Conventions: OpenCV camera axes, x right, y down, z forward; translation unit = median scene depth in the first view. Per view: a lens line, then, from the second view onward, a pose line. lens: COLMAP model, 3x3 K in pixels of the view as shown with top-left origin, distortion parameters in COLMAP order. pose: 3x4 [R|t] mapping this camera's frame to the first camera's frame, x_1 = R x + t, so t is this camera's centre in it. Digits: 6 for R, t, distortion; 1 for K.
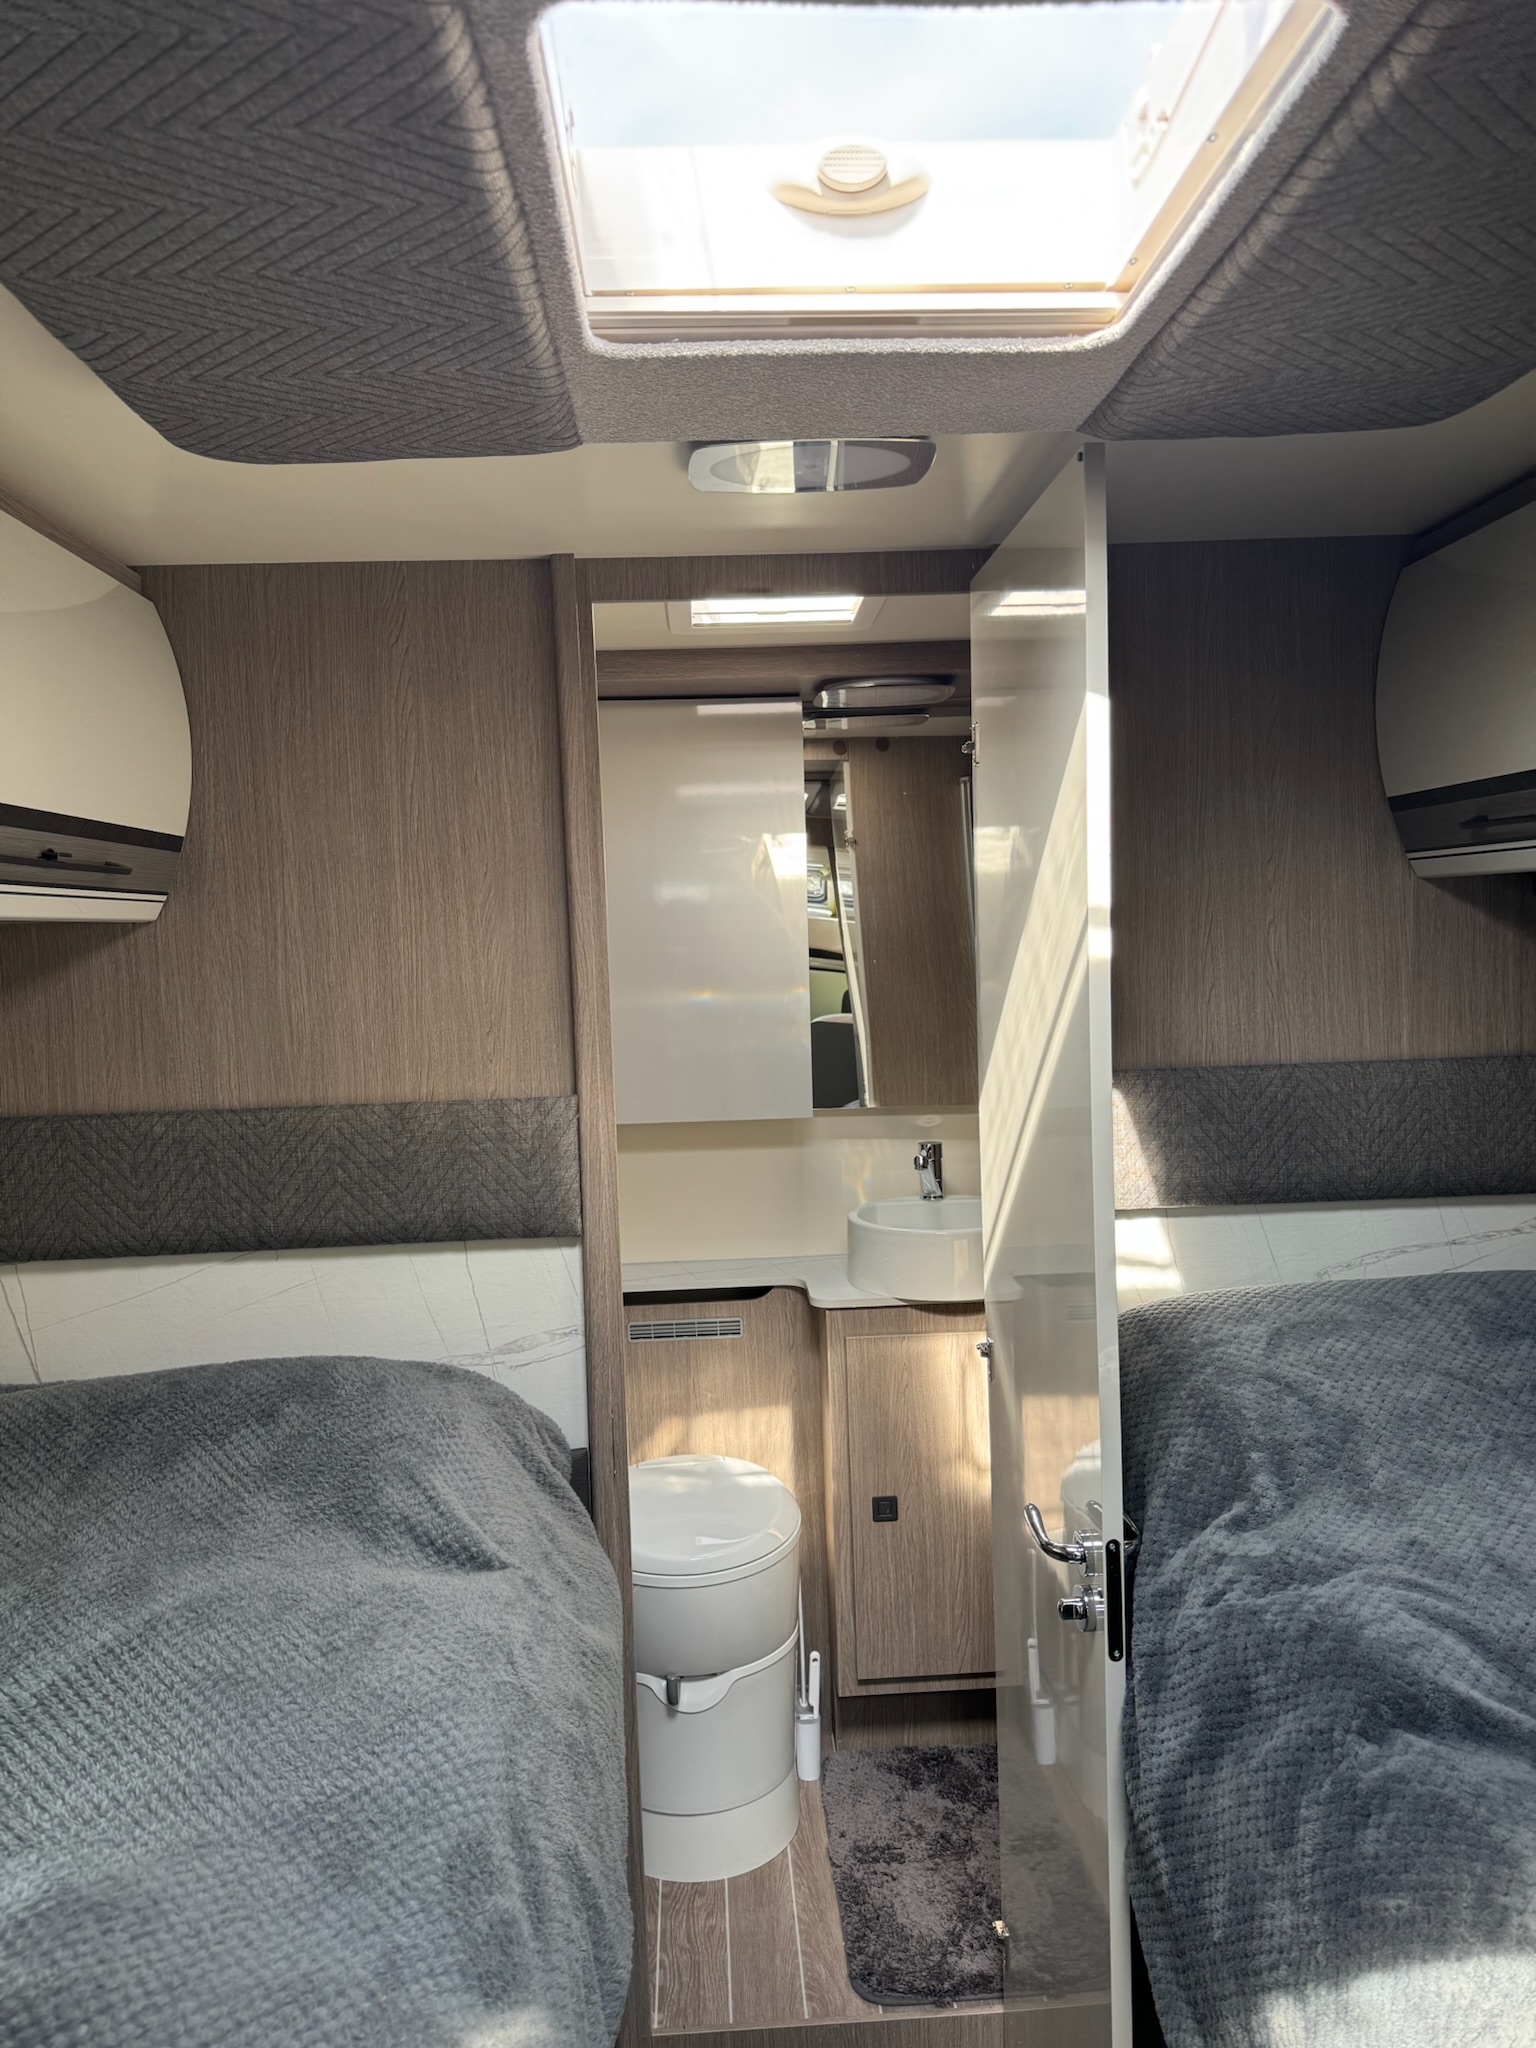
lens RADIAL K [[1461.0, 0, 769.8], [0, 1461.0, 1022.1], [0, 0, 1]] dist [0.046958, -0.049844]
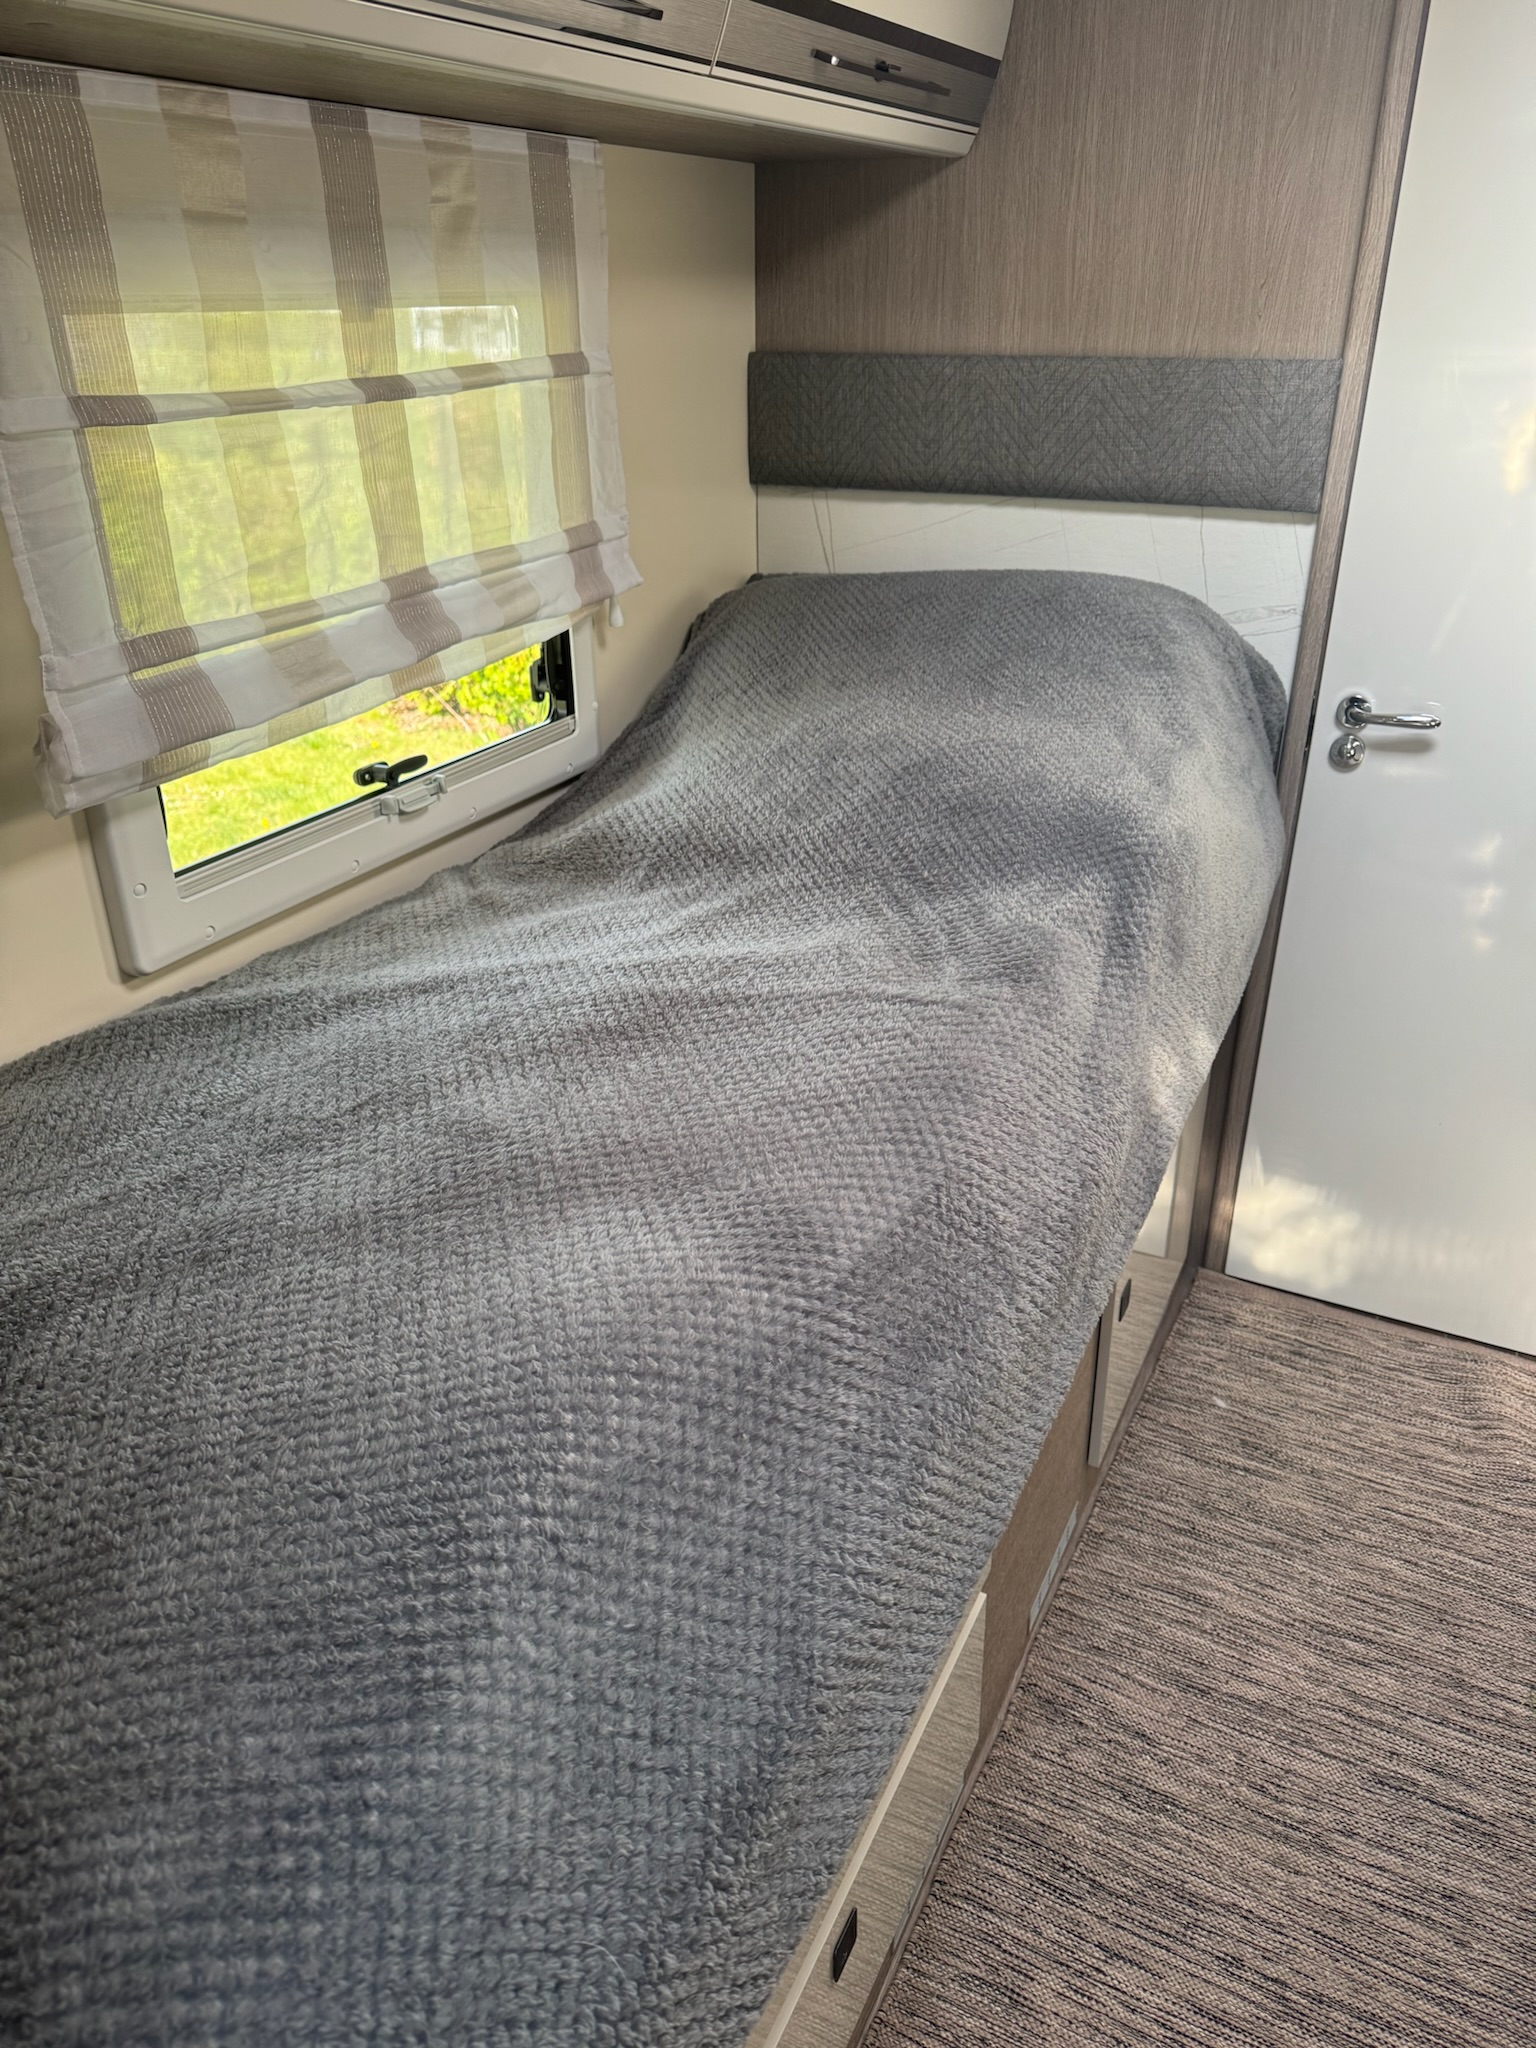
lens RADIAL K [[1461.0, 0, 784.0], [0, 1461.0, 1041.1], [0, 0, 1]] dist [0.046958, -0.049844]
pose [[0.874783, 0.246091, -0.417365, 0.066543], [-0.055334, 0.906515, 0.418532, 0.071612], [0.481345, -0.343030, 0.806621, -0.134829]]
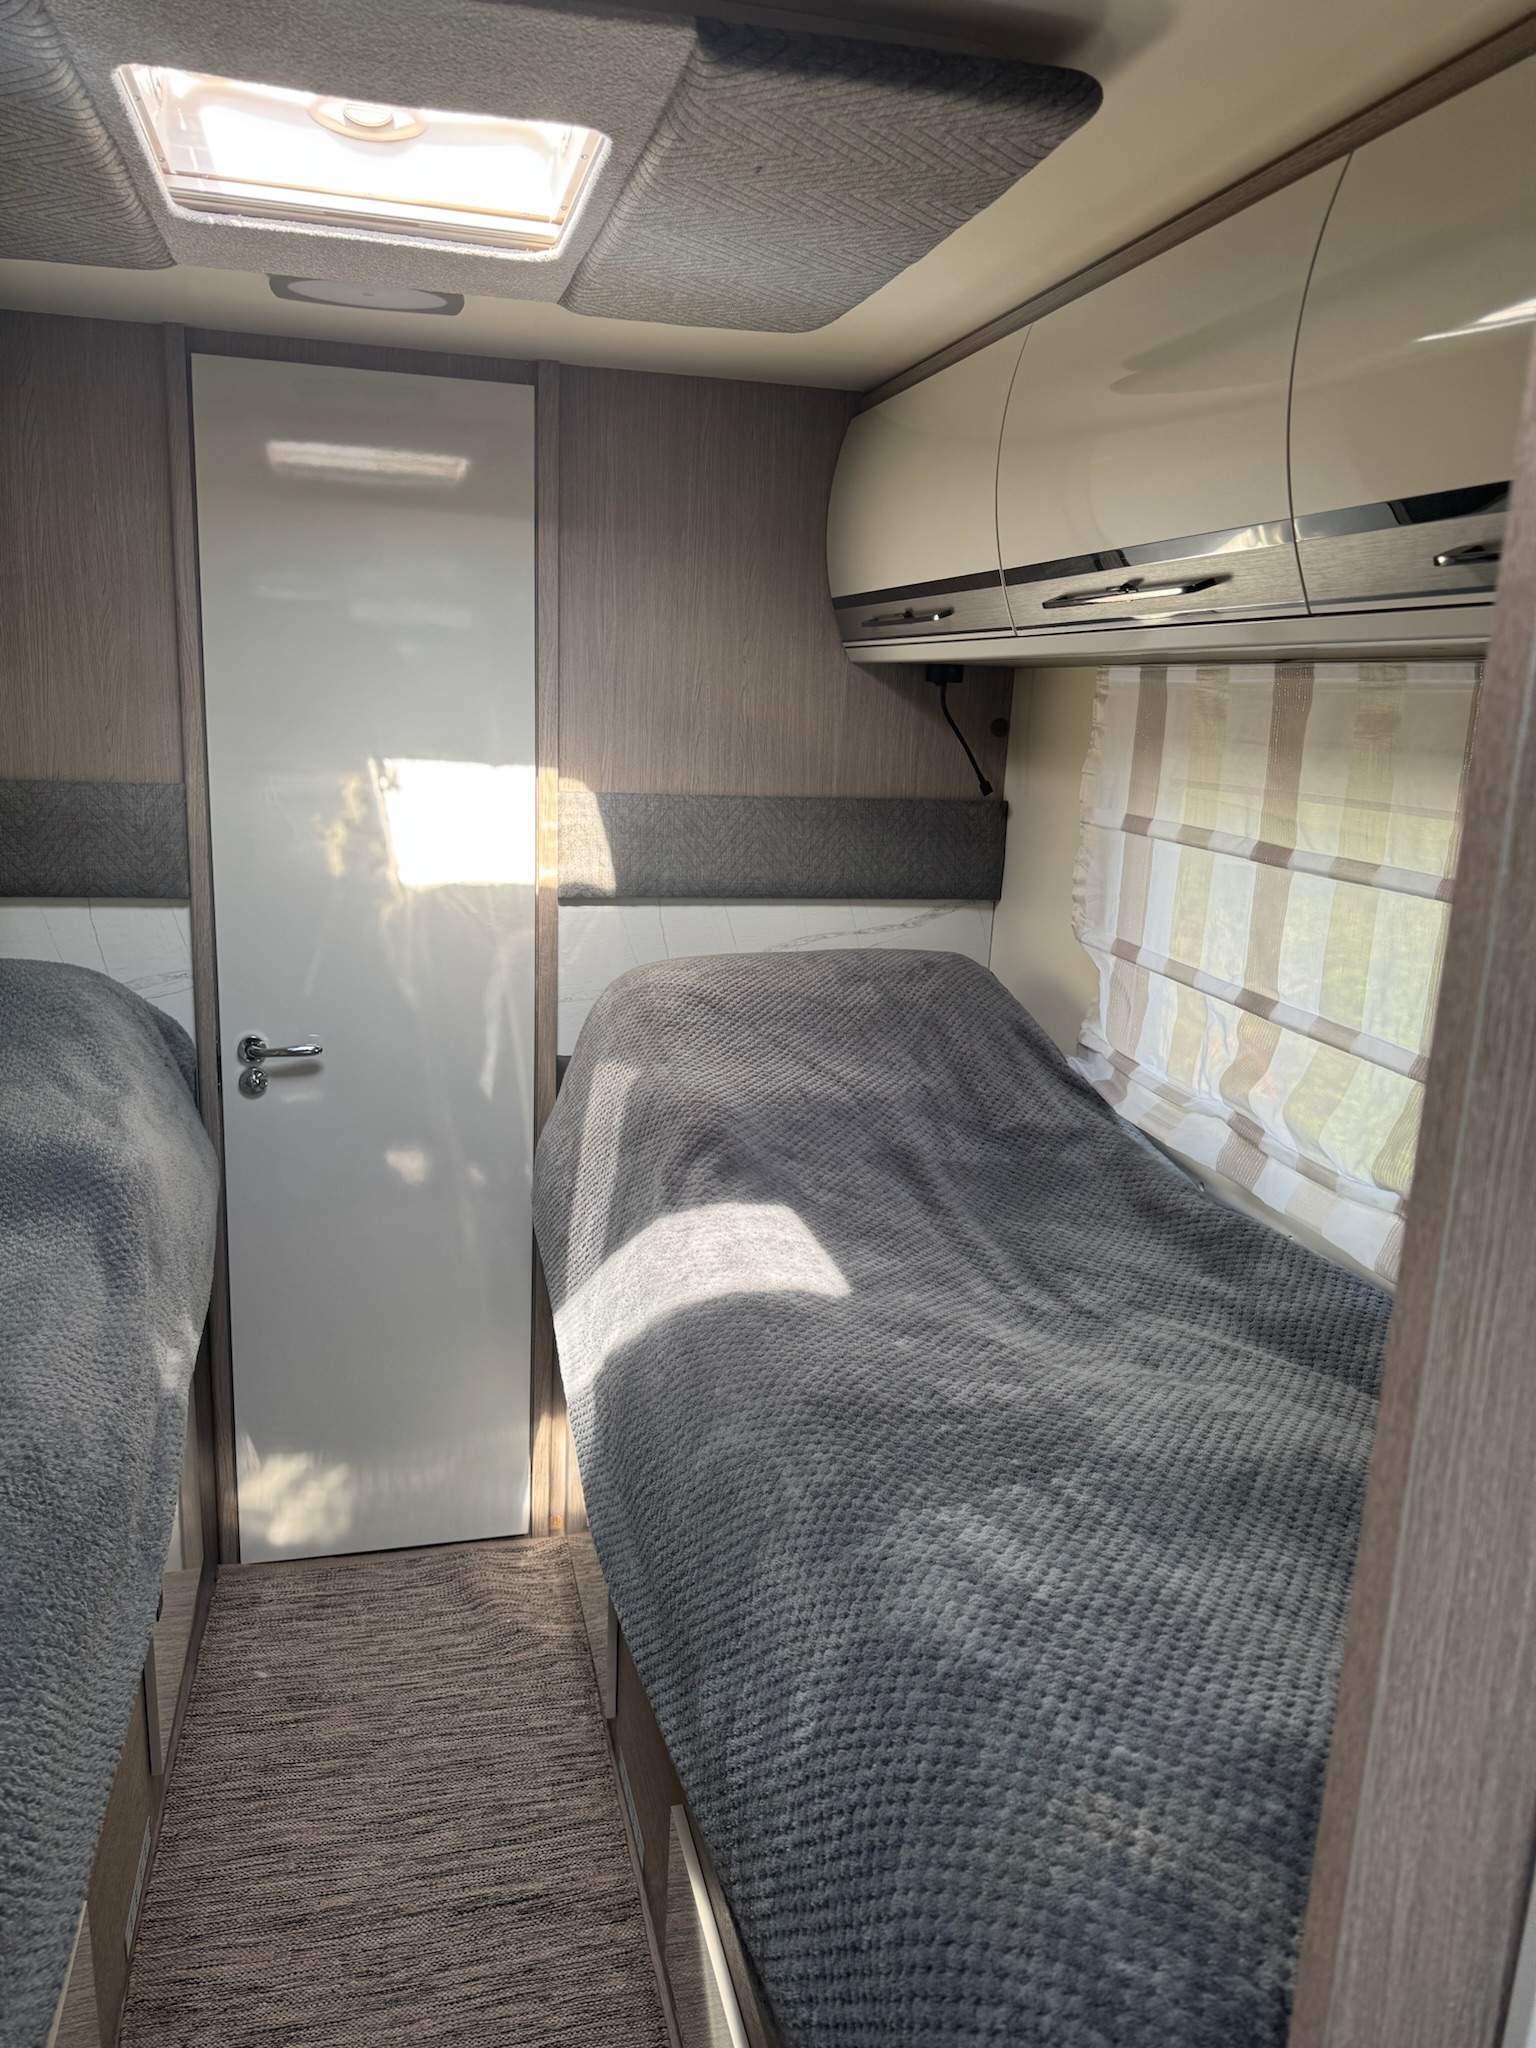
lens RADIAL K [[1461.0, 0, 768.6], [0, 1461.0, 1012.0], [0, 0, 1]] dist [0.046958, -0.049844]
pose [[0.975168, 0.029043, 0.219555, 0.082189], [-0.061812, 0.987661, 0.143892, 0.031119], [-0.212667, -0.153890, 0.964930, -0.338148]]
